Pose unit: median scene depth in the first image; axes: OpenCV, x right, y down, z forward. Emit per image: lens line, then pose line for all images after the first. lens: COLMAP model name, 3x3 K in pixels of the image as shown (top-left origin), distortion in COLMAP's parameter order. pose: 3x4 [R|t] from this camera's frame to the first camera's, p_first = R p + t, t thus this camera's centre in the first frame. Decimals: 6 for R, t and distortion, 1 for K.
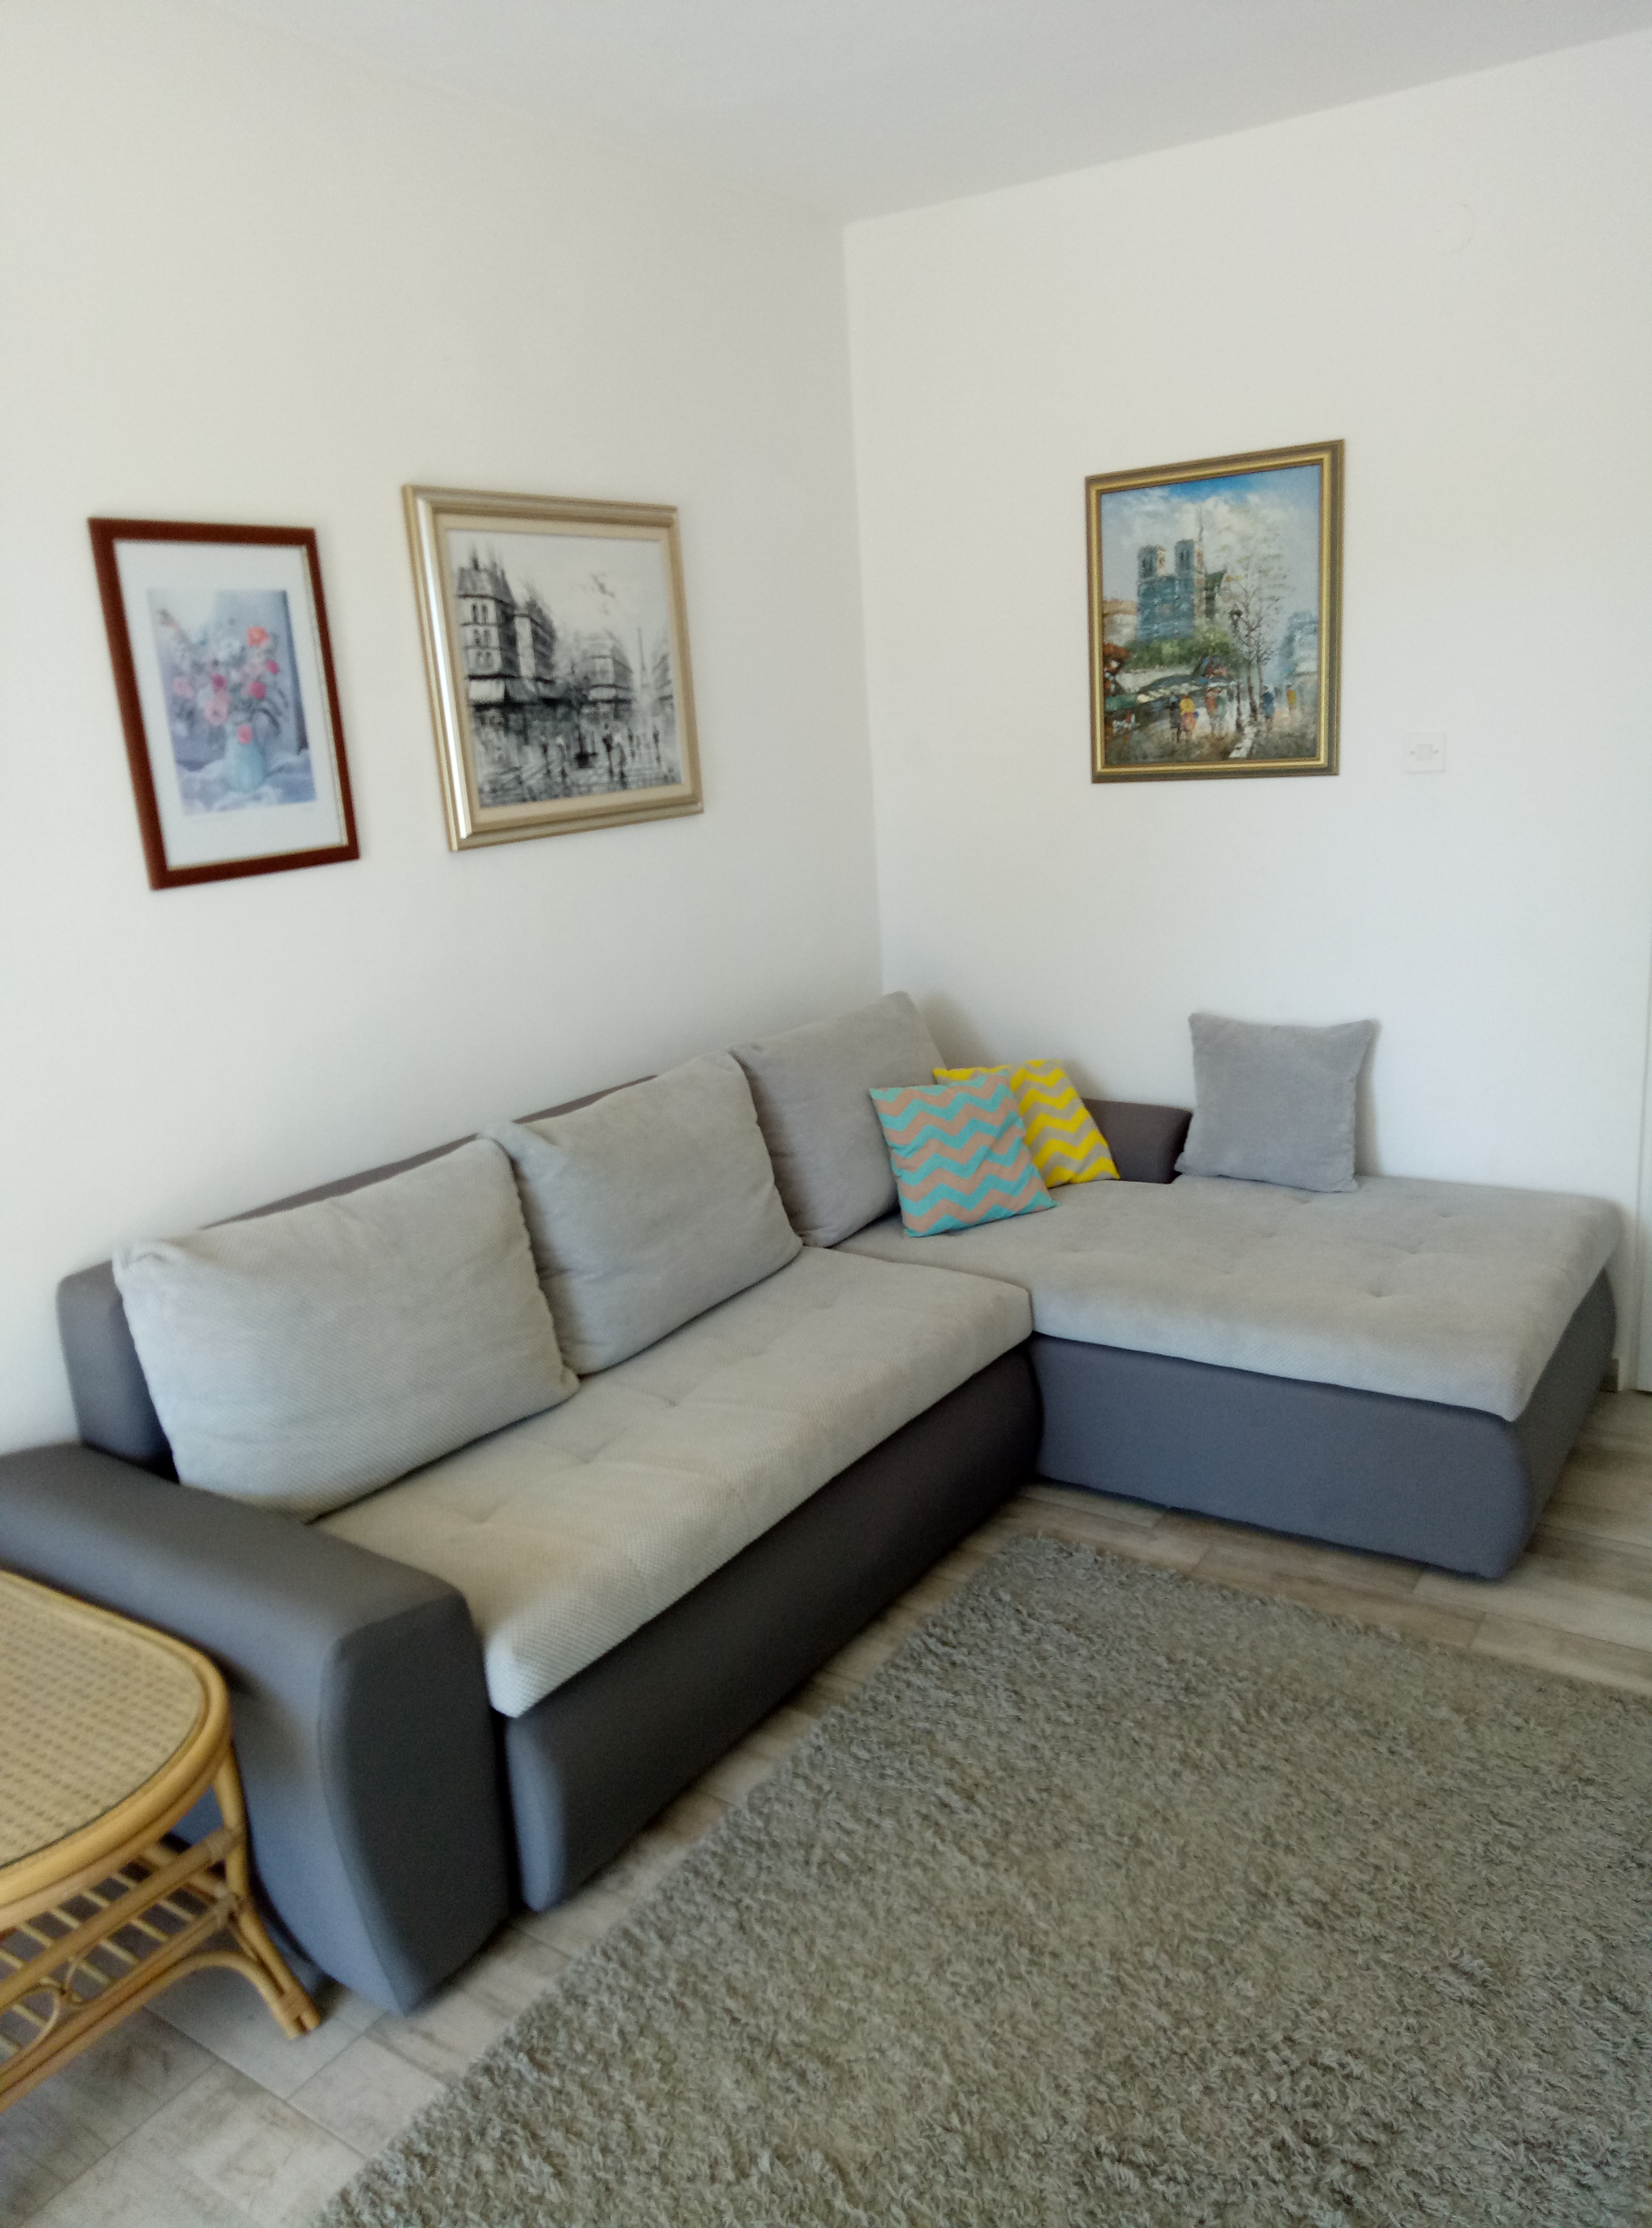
lens RADIAL K [[1623.7, 0, 837.8], [0, 1623.7, 1116.1], [0, 0, 1]] dist [-0.011631, 0.020400]
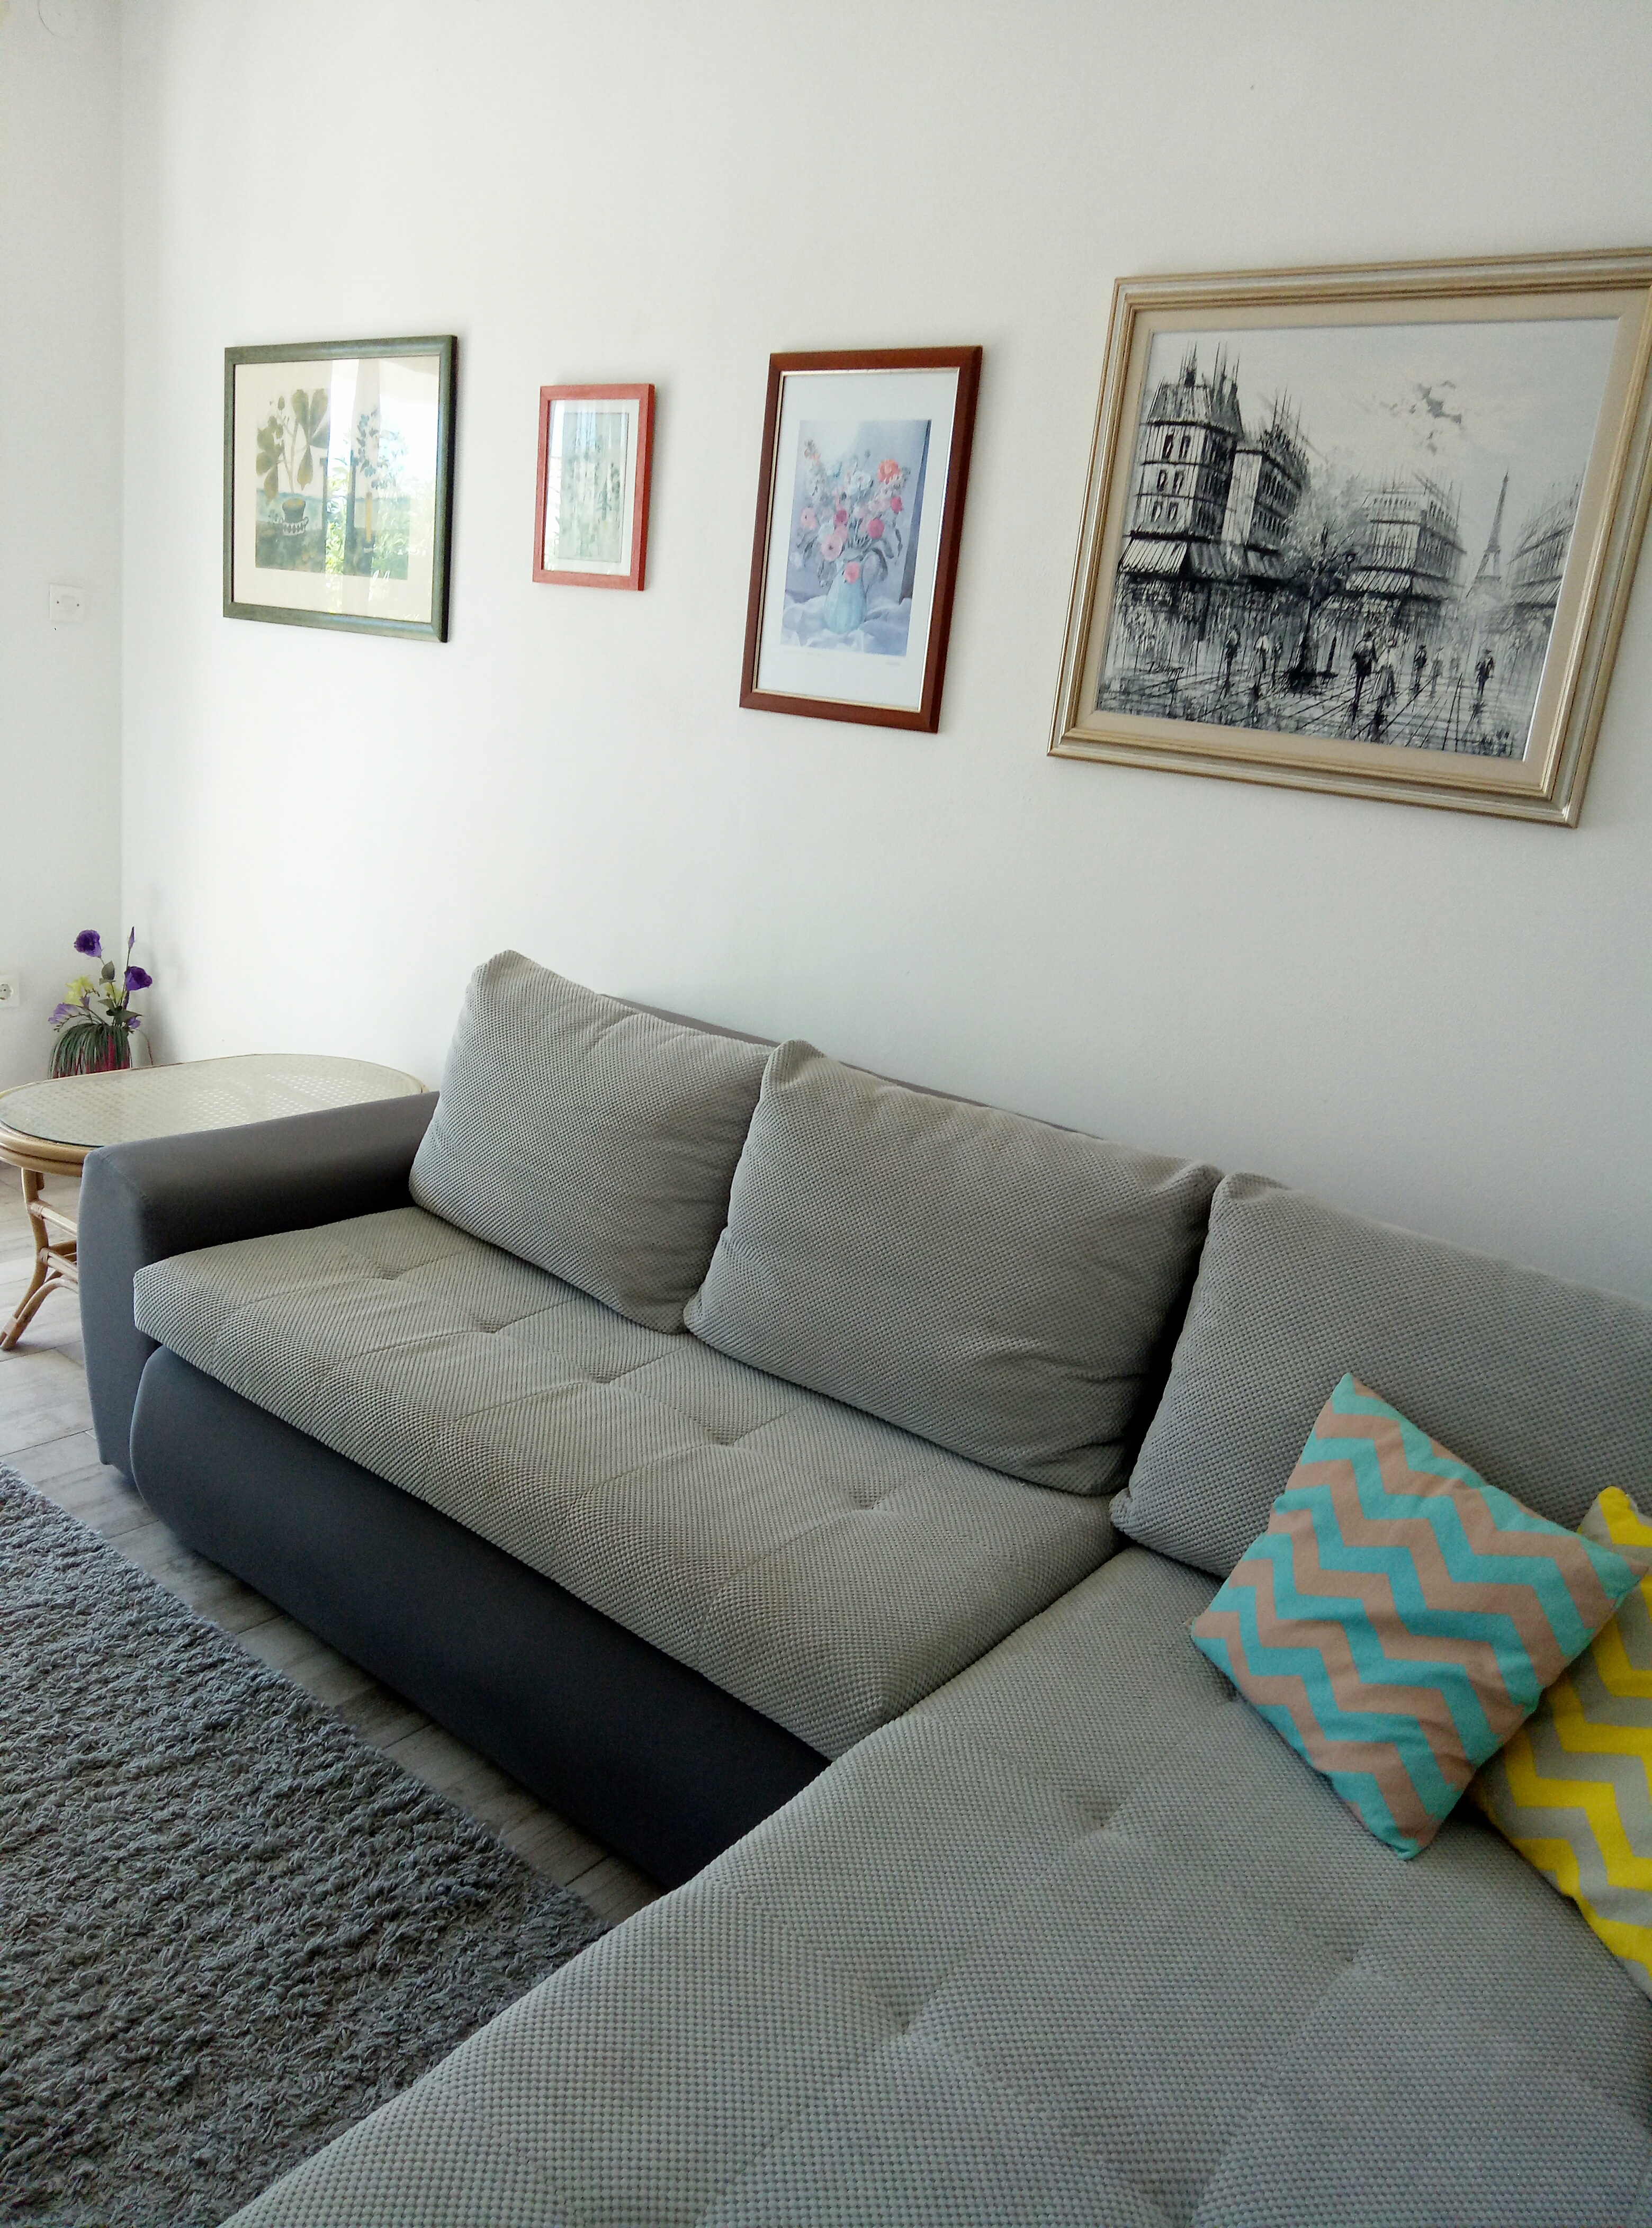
lens RADIAL K [[1623.7, 0, 829.7], [0, 1623.7, 1116.4], [0, 0, 1]] dist [-0.011631, 0.020400]
pose [[-0.074767, 0.328067, -0.941691, 0.562804], [-0.343466, 0.878080, 0.333176, -0.231949], [0.936184, 0.348350, 0.047028, 0.910571]]
